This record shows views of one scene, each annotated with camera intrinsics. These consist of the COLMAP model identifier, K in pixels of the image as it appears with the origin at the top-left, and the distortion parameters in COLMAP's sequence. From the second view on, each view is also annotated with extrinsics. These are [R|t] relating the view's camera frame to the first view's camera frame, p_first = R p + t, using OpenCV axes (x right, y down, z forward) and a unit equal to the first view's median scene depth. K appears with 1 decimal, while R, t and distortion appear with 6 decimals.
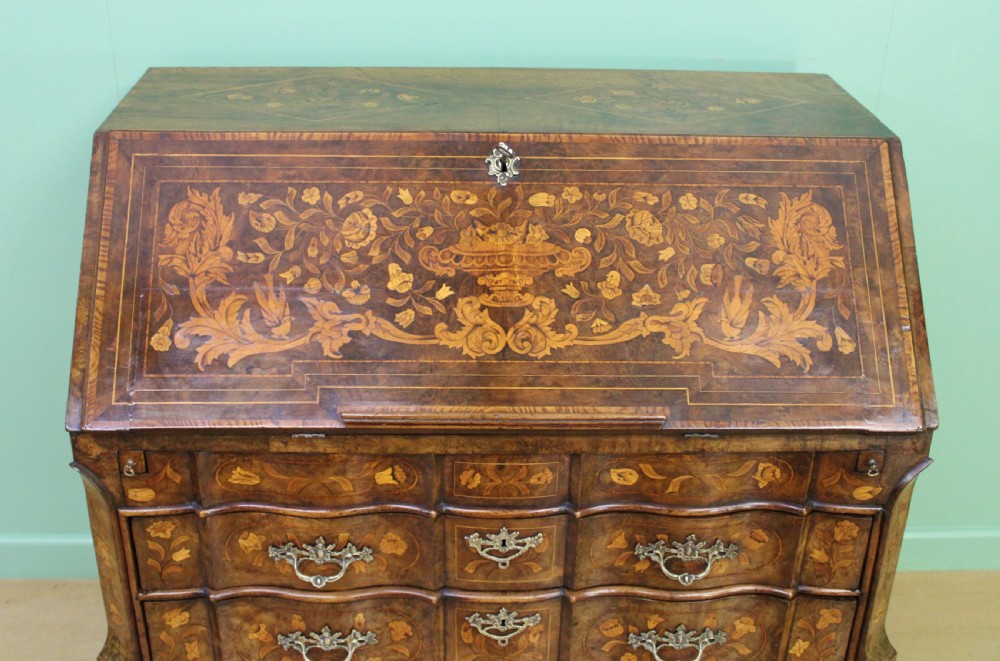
lens RADIAL K [[1167.6, 0, 478.6], [0, 1167.6, 316.5], [0, 0, 1]] dist [-0.088045, 0.047597]
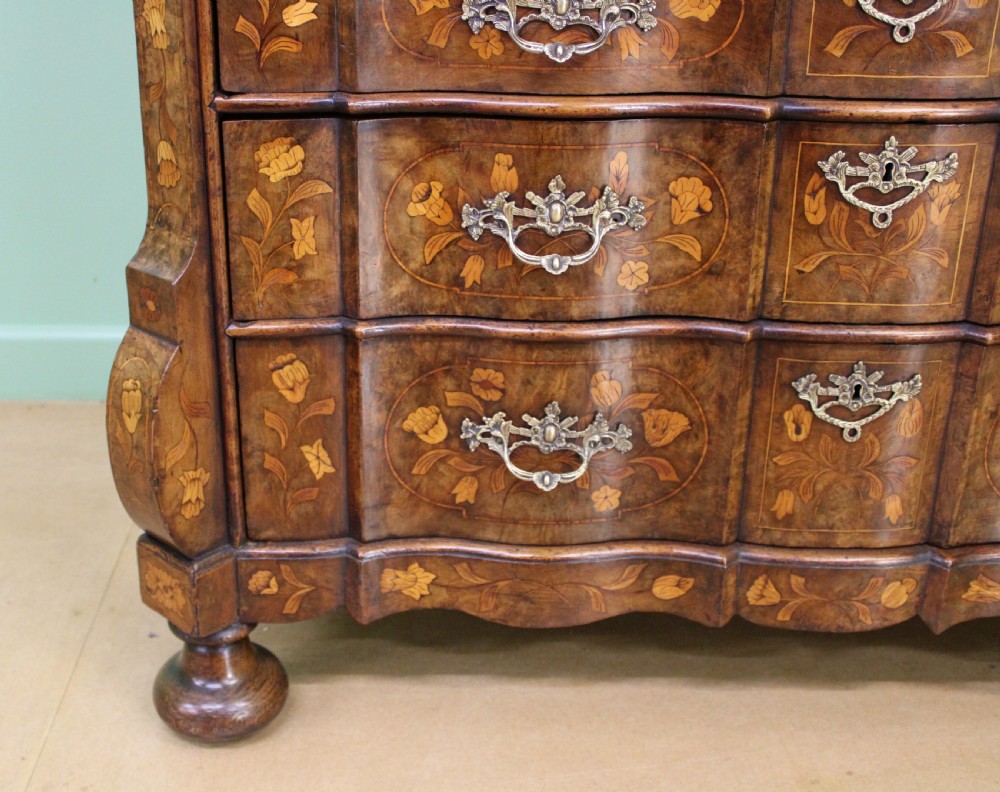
lens RADIAL K [[1329.5, 0, 393.9], [0, 1329.5, 395.3], [0, 0, 1]] dist [-0.105932, 0.125271]
pose [[0.997938, 0.004754, -0.064013, -0.175312], [-0.008754, 0.998016, -0.062348, 0.426116], [0.063589, 0.062780, 0.996000, 0.409389]]
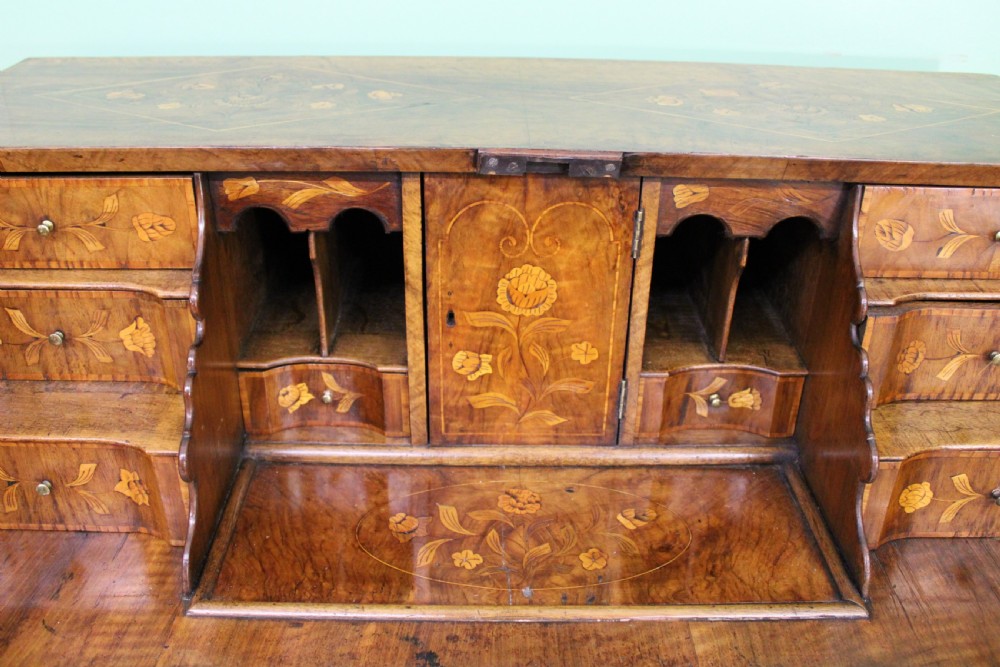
lens RADIAL K [[884.2, 0, 500.0], [0, 884.2, 333.5], [0, 0, 1]] dist [-0.155997, 0.133550]
pose [[0.999870, 0.010380, -0.012360, 0.010345], [-0.009848, 0.999055, 0.042343, -0.089025], [0.012788, -0.042216, 0.999027, 0.584069]]
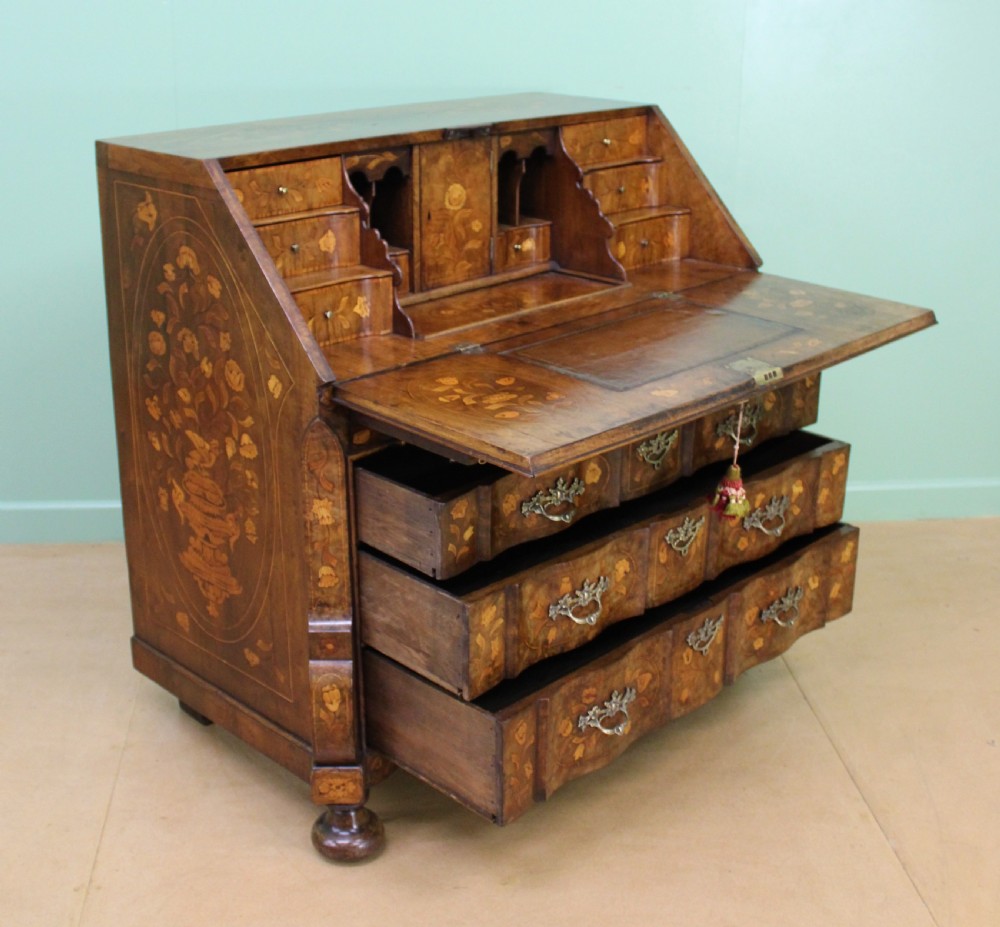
lens RADIAL K [[1388.3, 0, 497.7], [0, 1388.3, 364.9], [0, 0, 1]] dist [-0.154044, 0.051374]
pose [[0.728569, -0.214079, 0.650660, -1.060680], [0.317985, 0.947052, -0.044463, 0.186663], [-0.606690, 0.239294, 0.758067, -0.154893]]
